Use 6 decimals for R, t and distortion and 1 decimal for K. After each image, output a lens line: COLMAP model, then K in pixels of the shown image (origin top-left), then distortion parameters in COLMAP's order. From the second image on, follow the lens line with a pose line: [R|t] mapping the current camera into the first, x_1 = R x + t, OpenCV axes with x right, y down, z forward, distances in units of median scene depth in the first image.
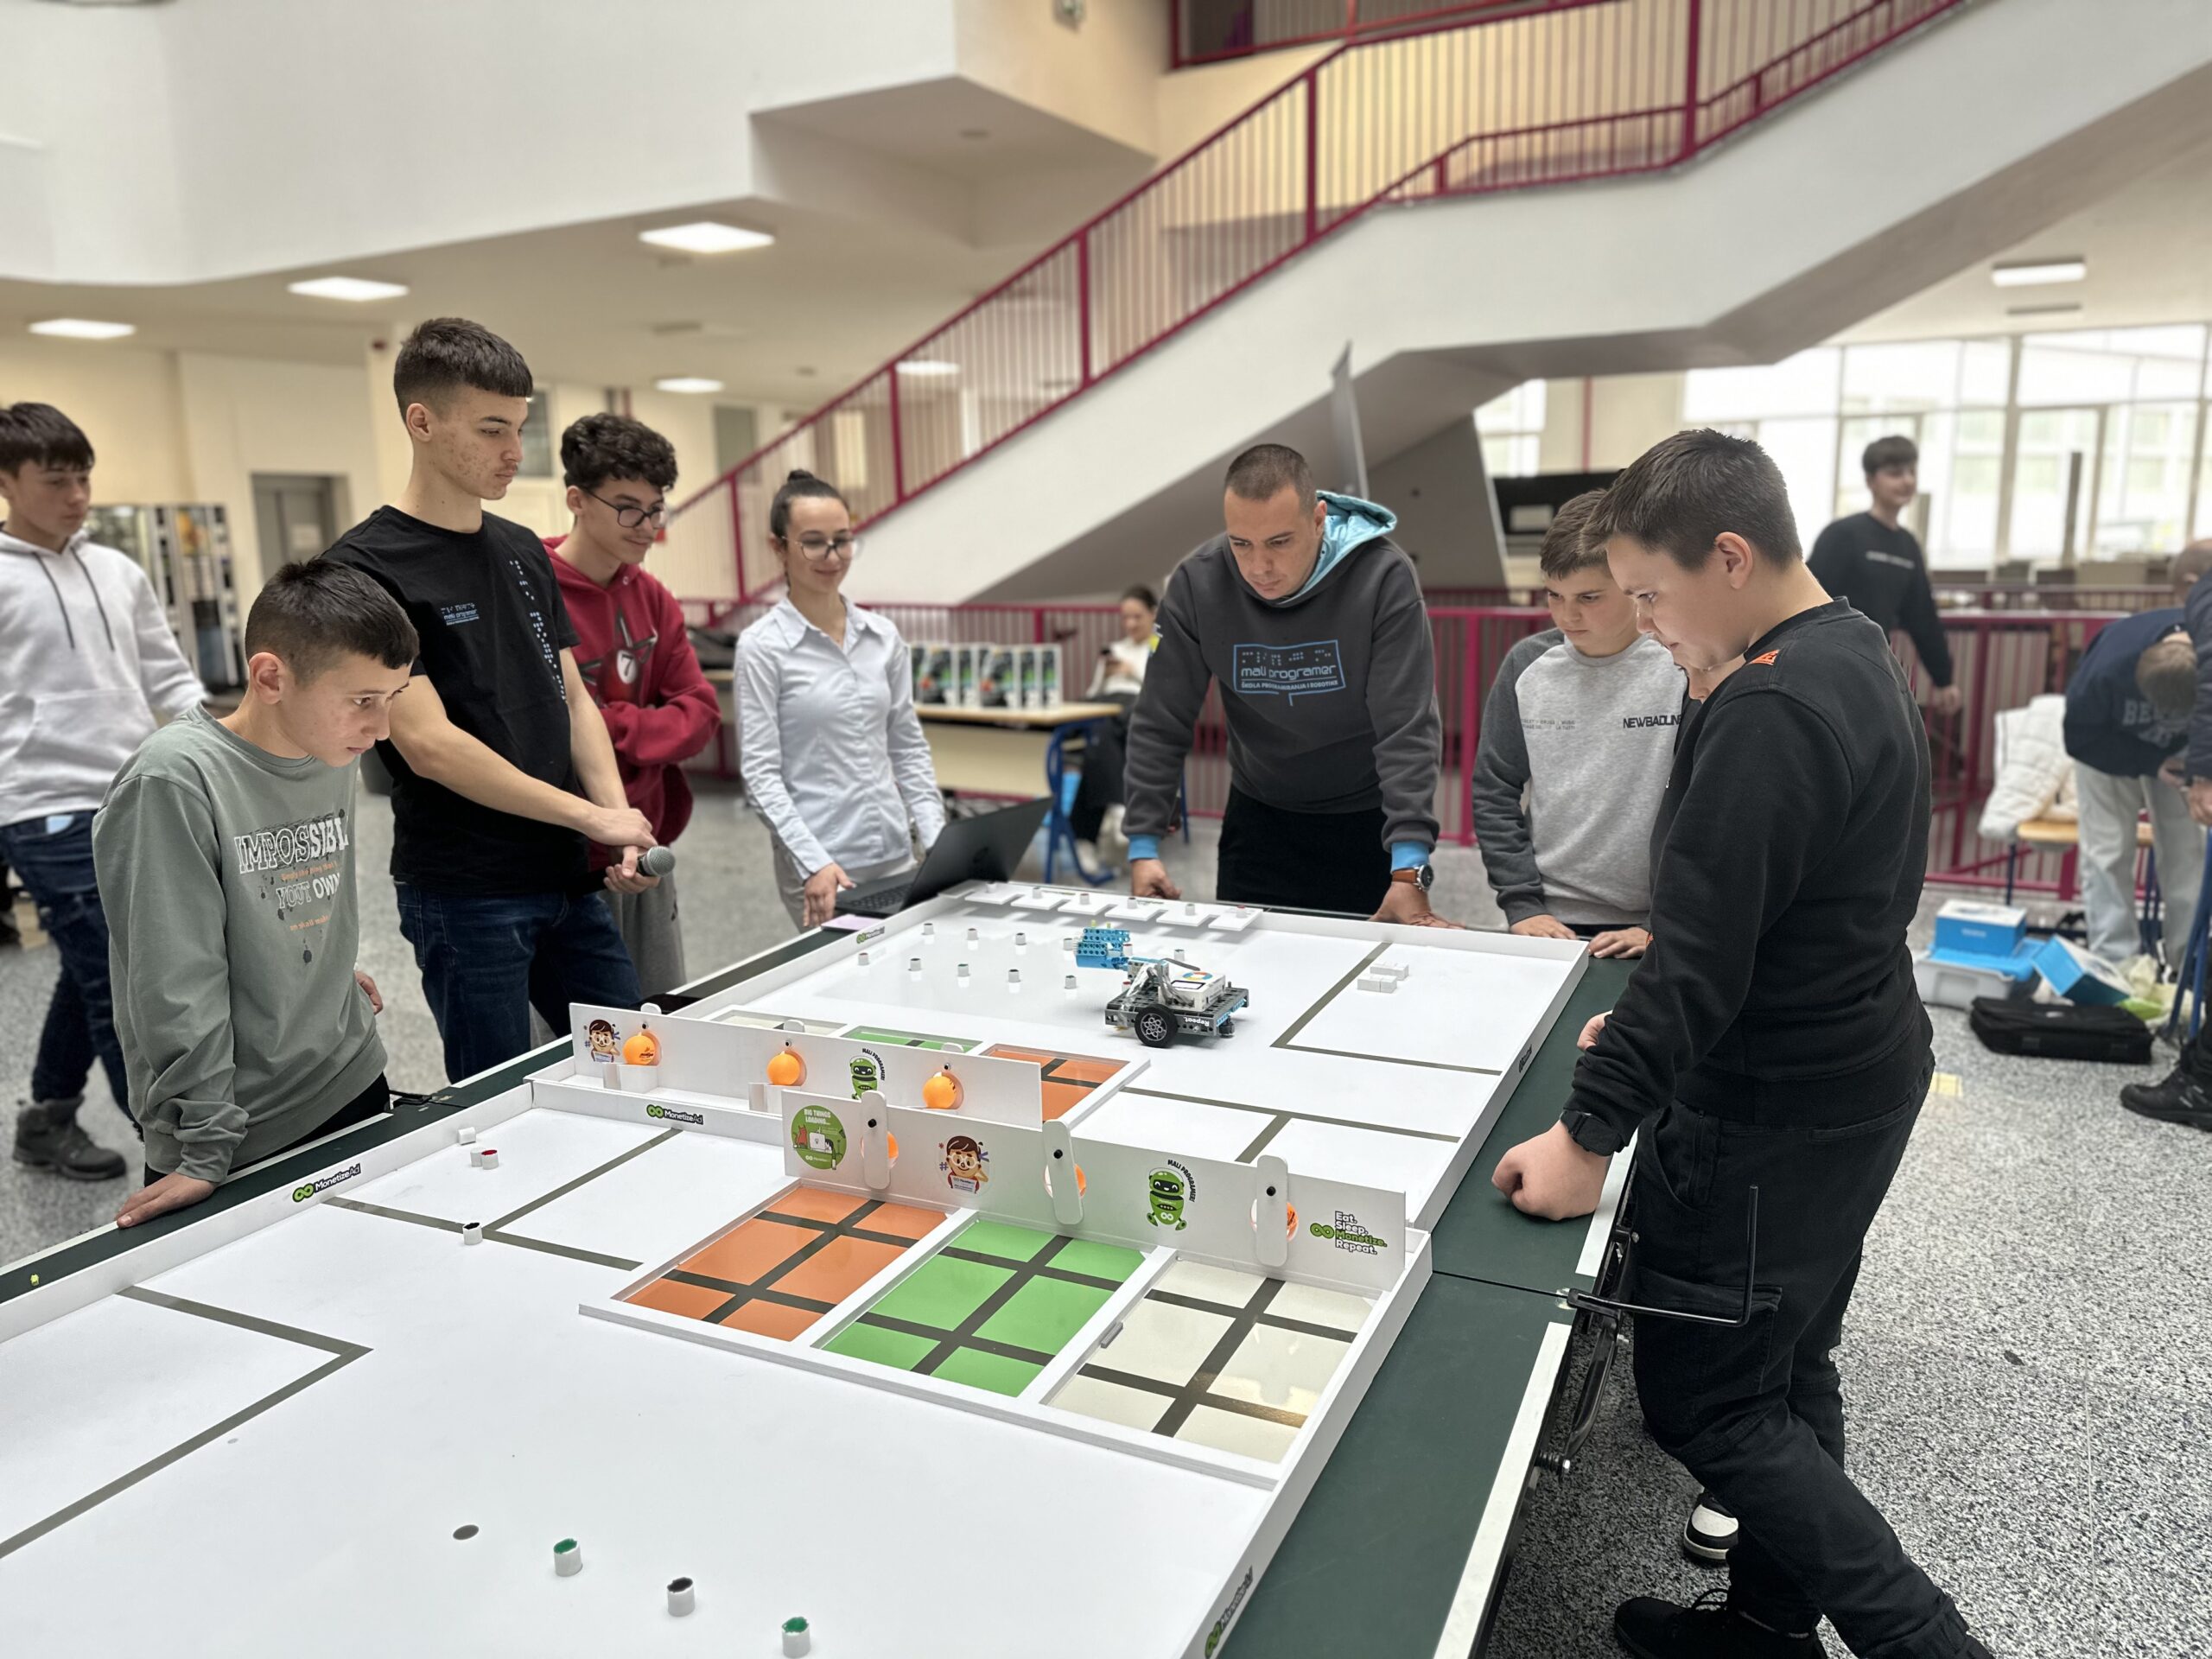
lens RADIAL K [[1547.0, 0, 1117.2], [0, 1547.0, 838.5], [0, 0, 1]] dist [0.092352, -0.141160]
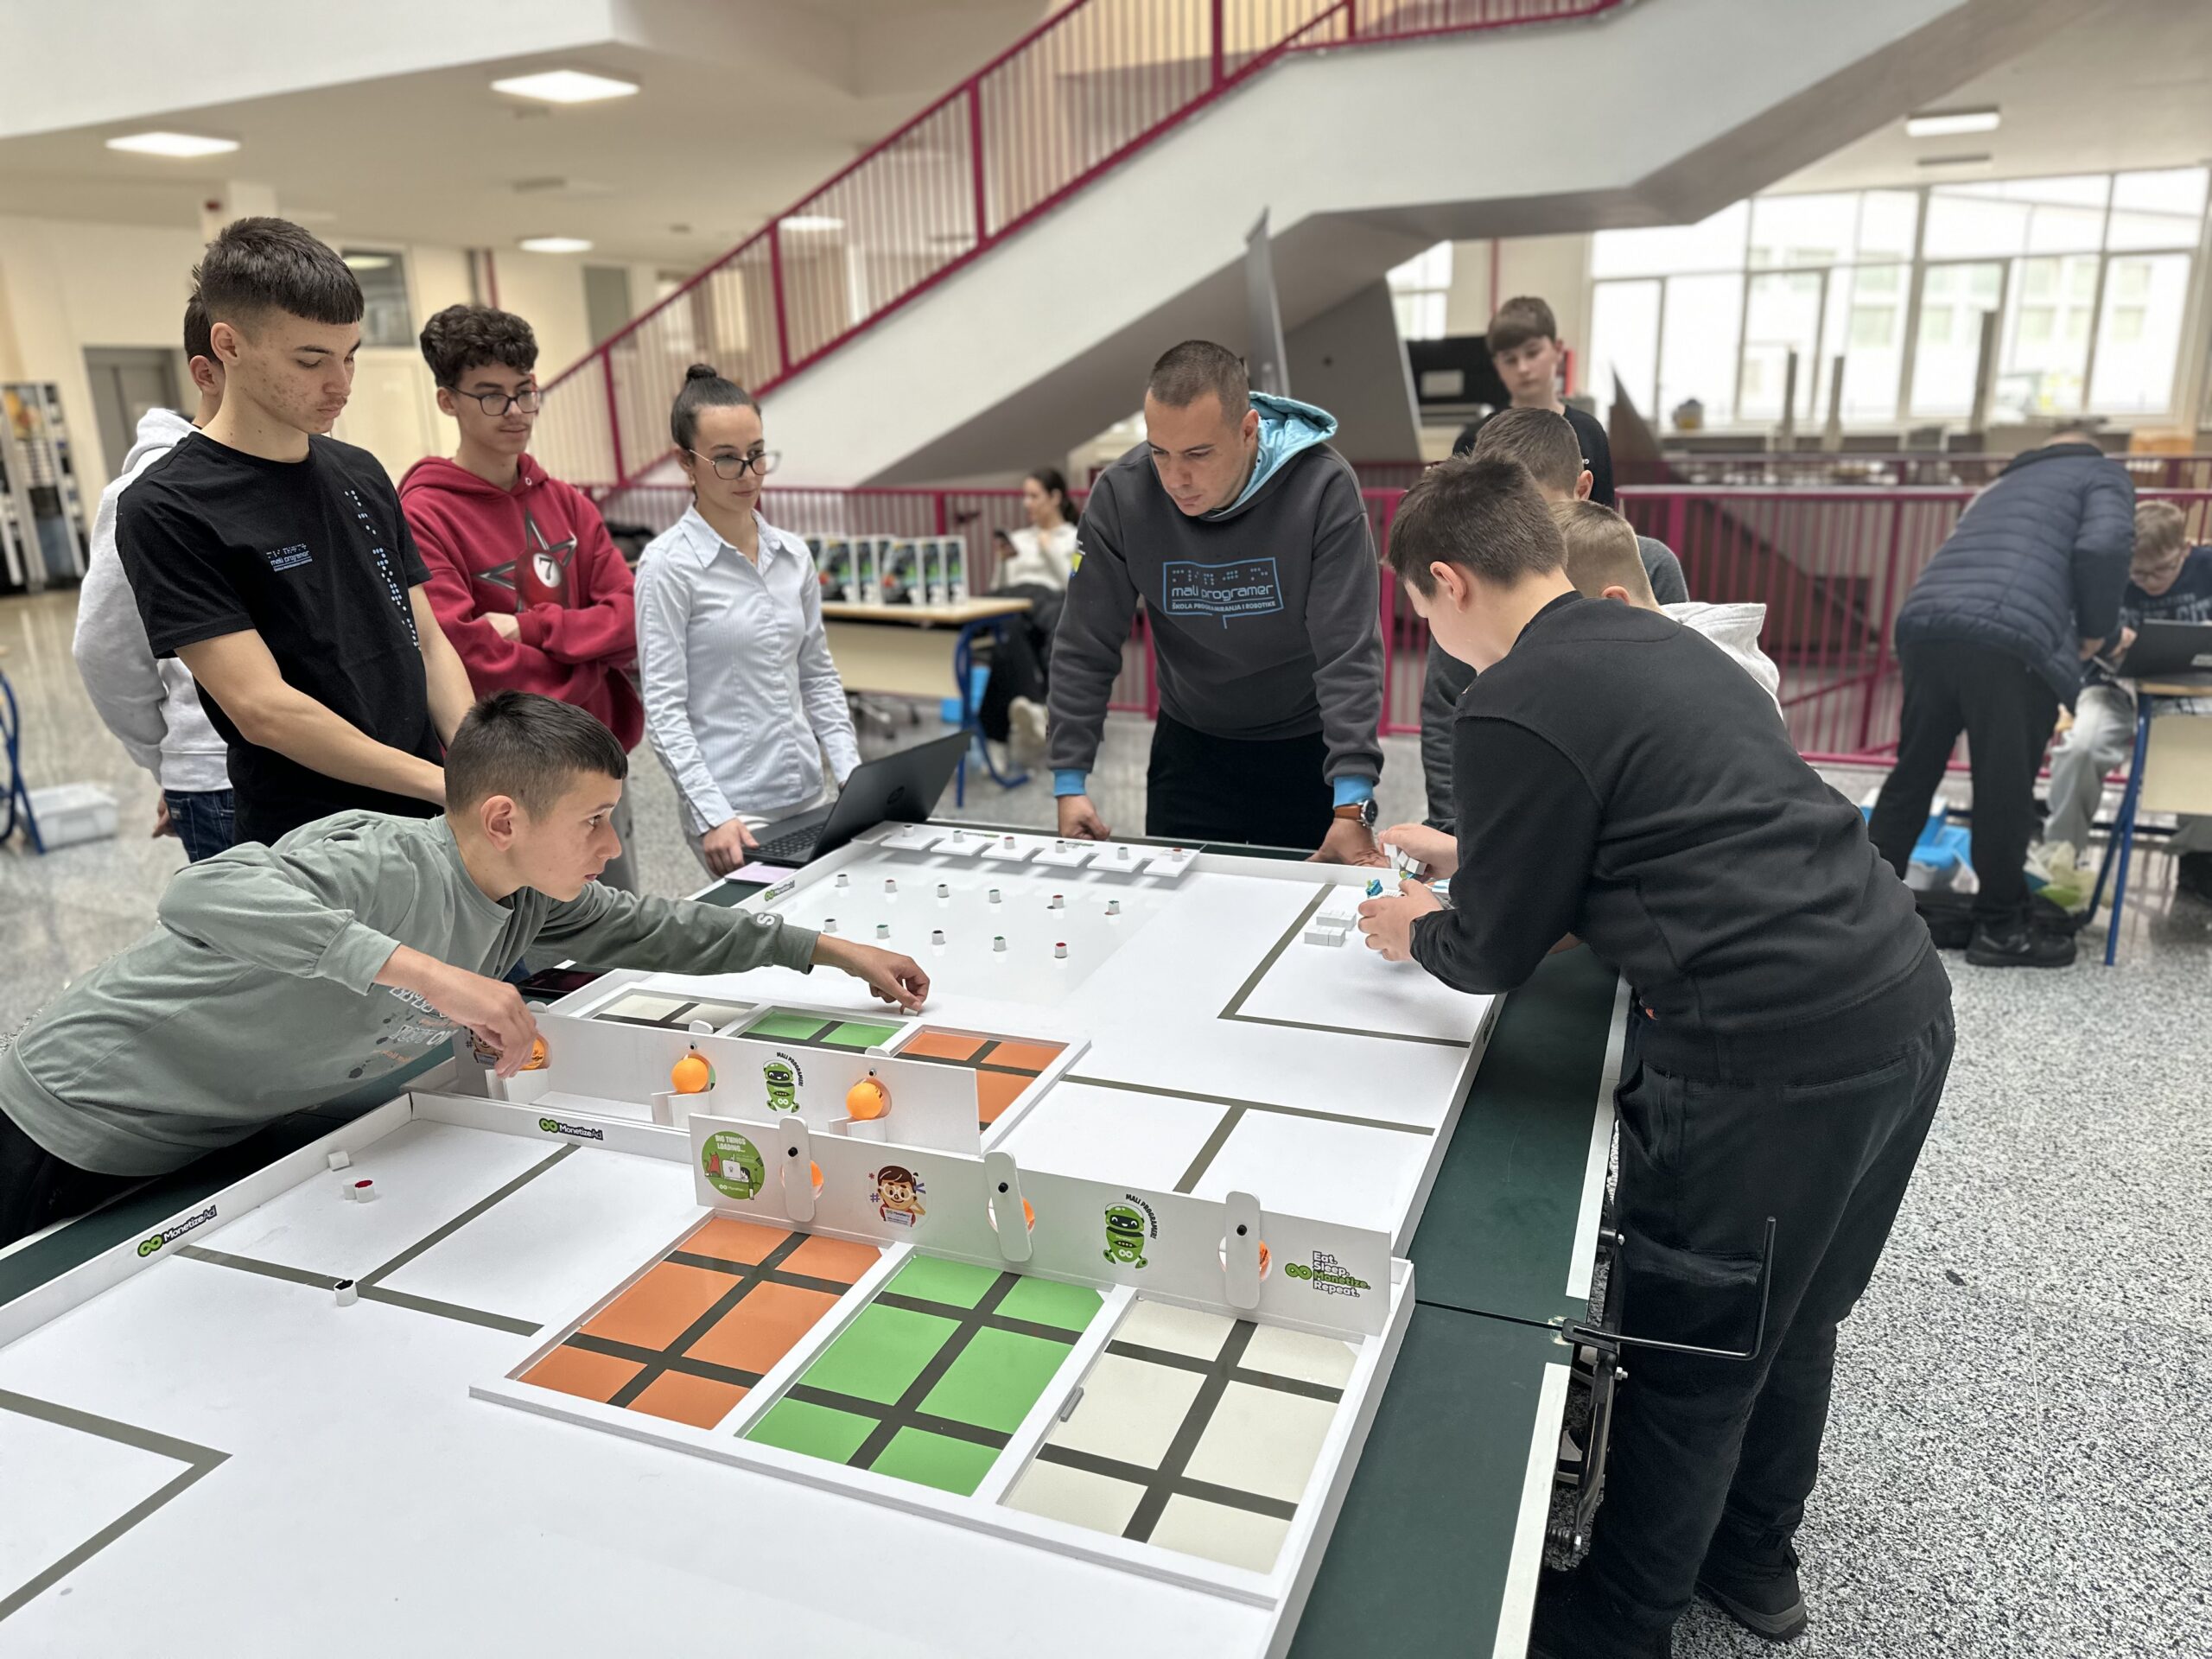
lens RADIAL K [[1543.7, 0, 1107.8], [0, 1543.7, 847.3], [0, 0, 1]] dist [0.103593, -0.161340]
pose [[0.998194, -0.023912, 0.055114, -0.013064], [0.018713, 0.995491, 0.092995, -0.044491], [-0.057090, -0.091795, 0.994140, 0.069151]]
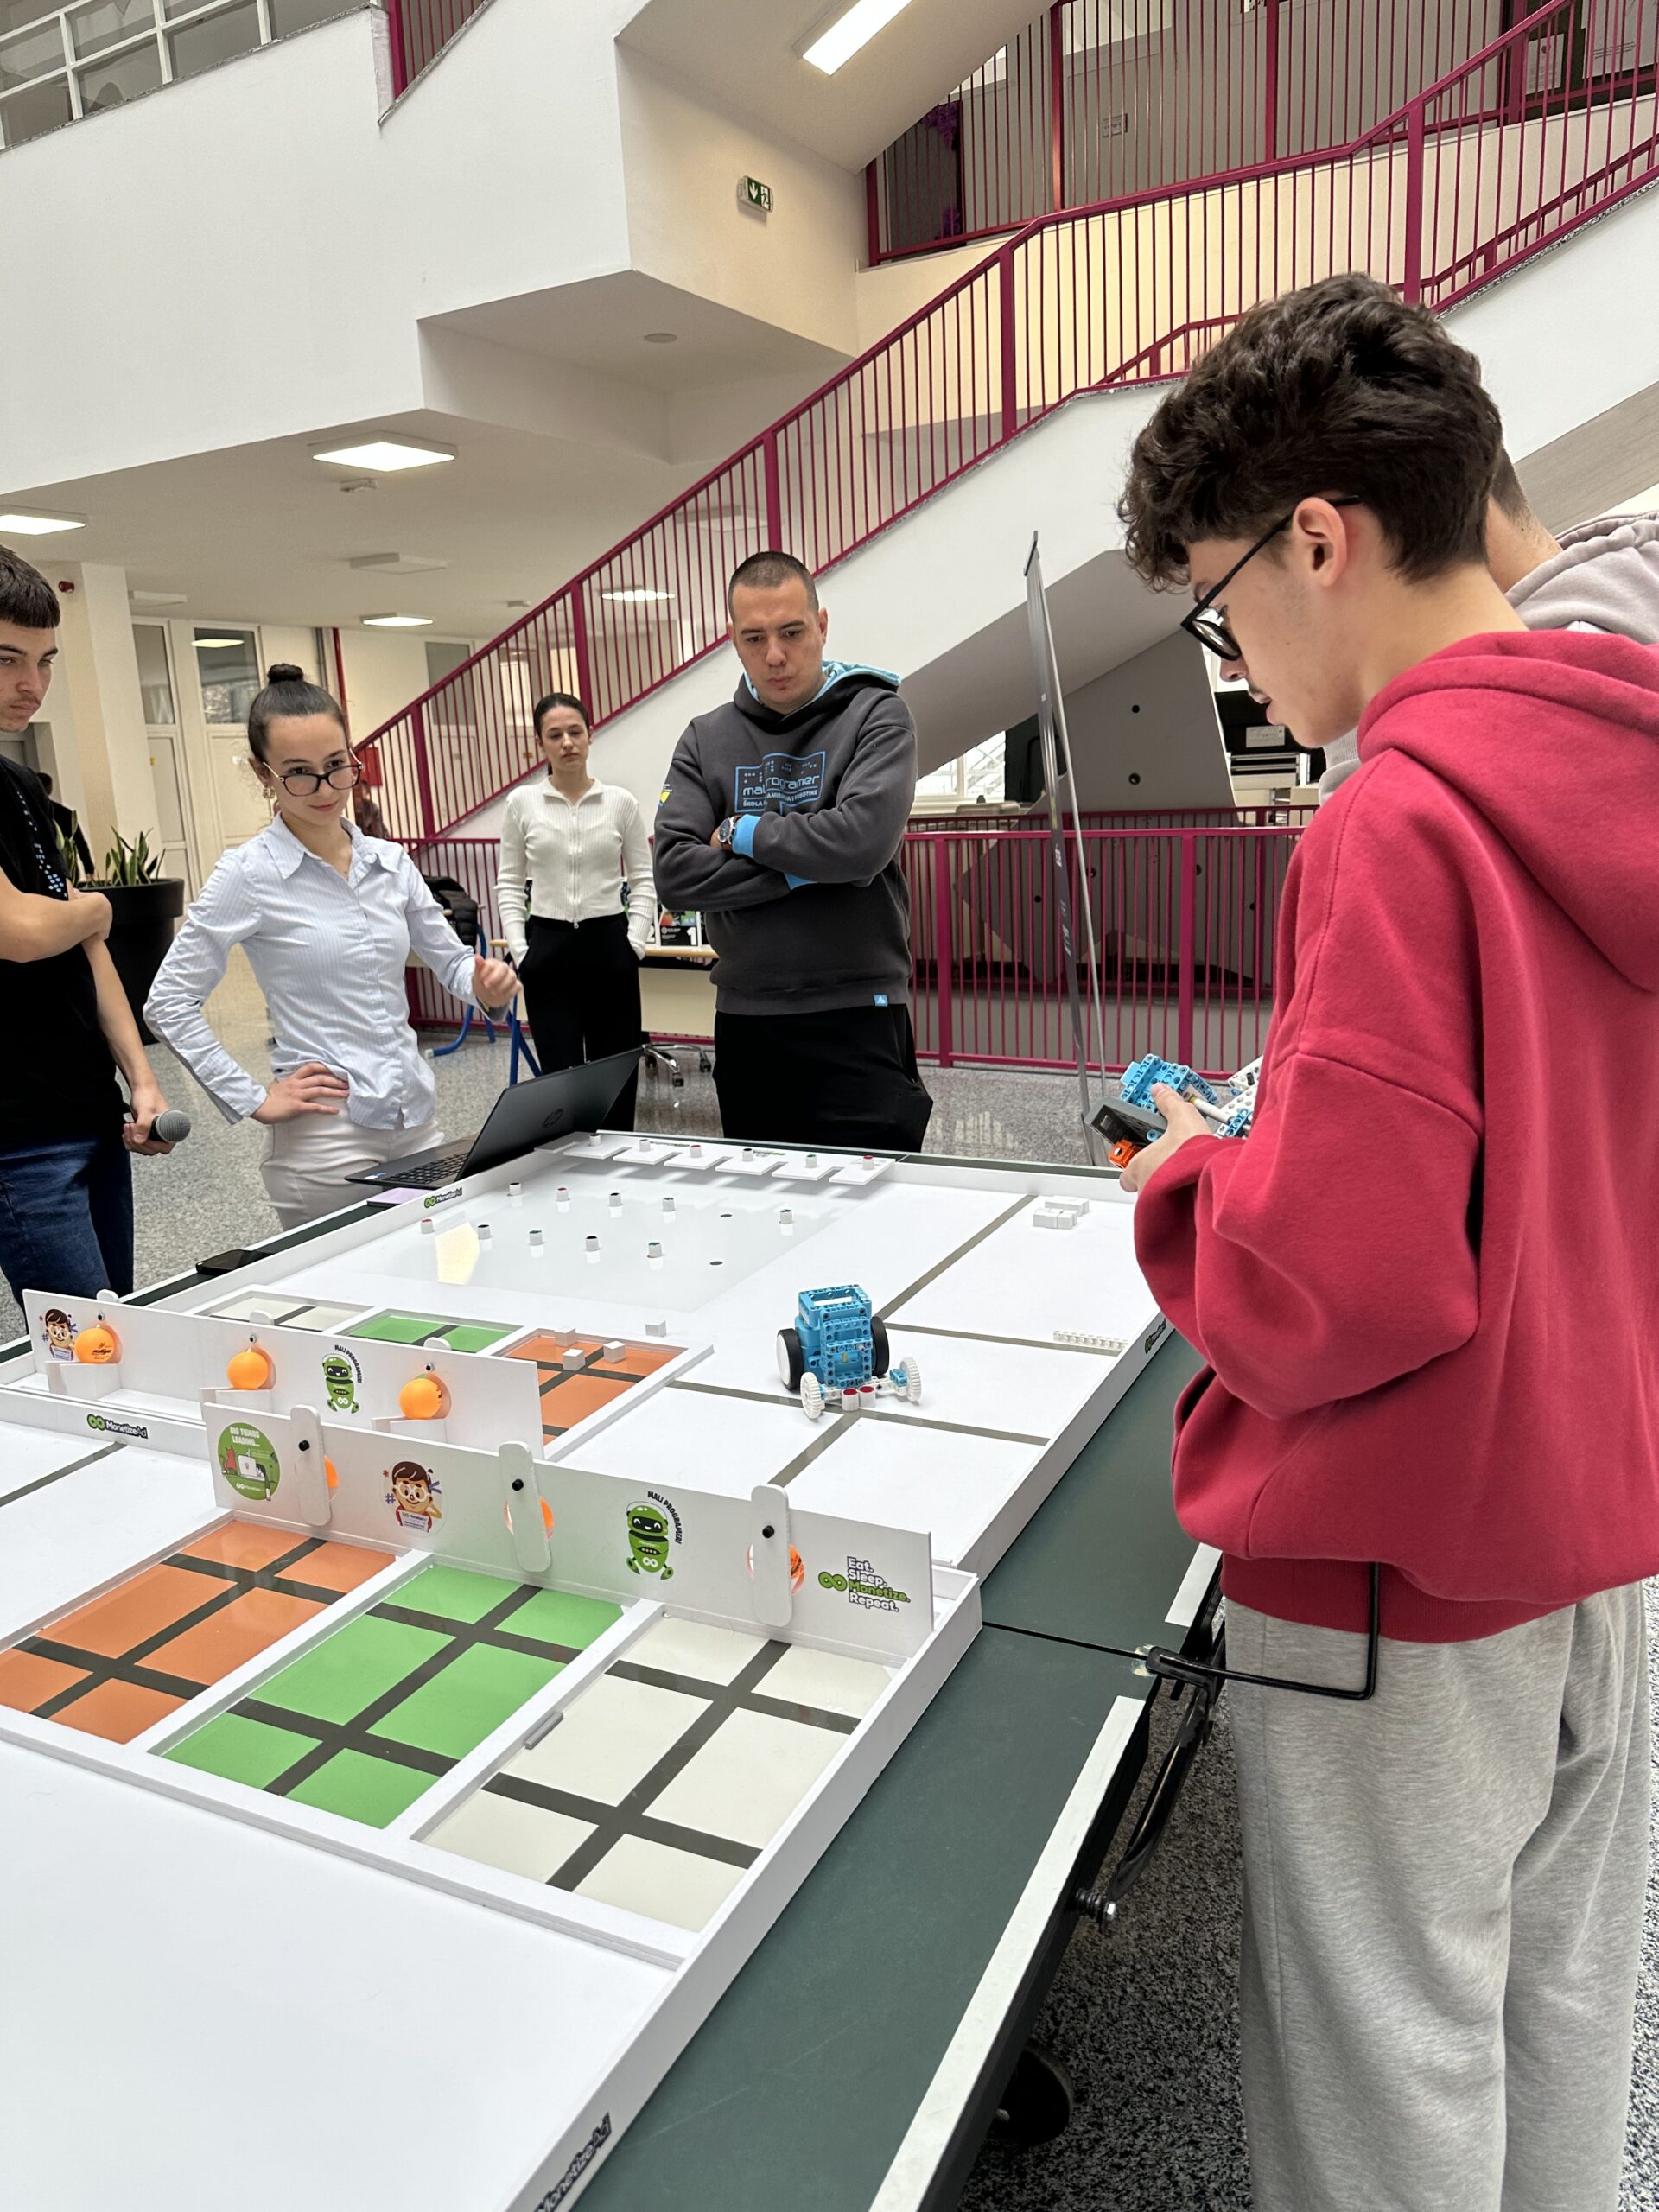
lens RADIAL K [[1547.0, 0, 864.9], [0, 1547.0, 1112.1], [0, 0, 1]] dist [0.092352, -0.141160]
pose [[0.999735, -0.019790, -0.011722, 0.088847], [0.020030, 0.999584, 0.020754, 0.000045], [0.011306, -0.020983, 0.999716, 0.122036]]
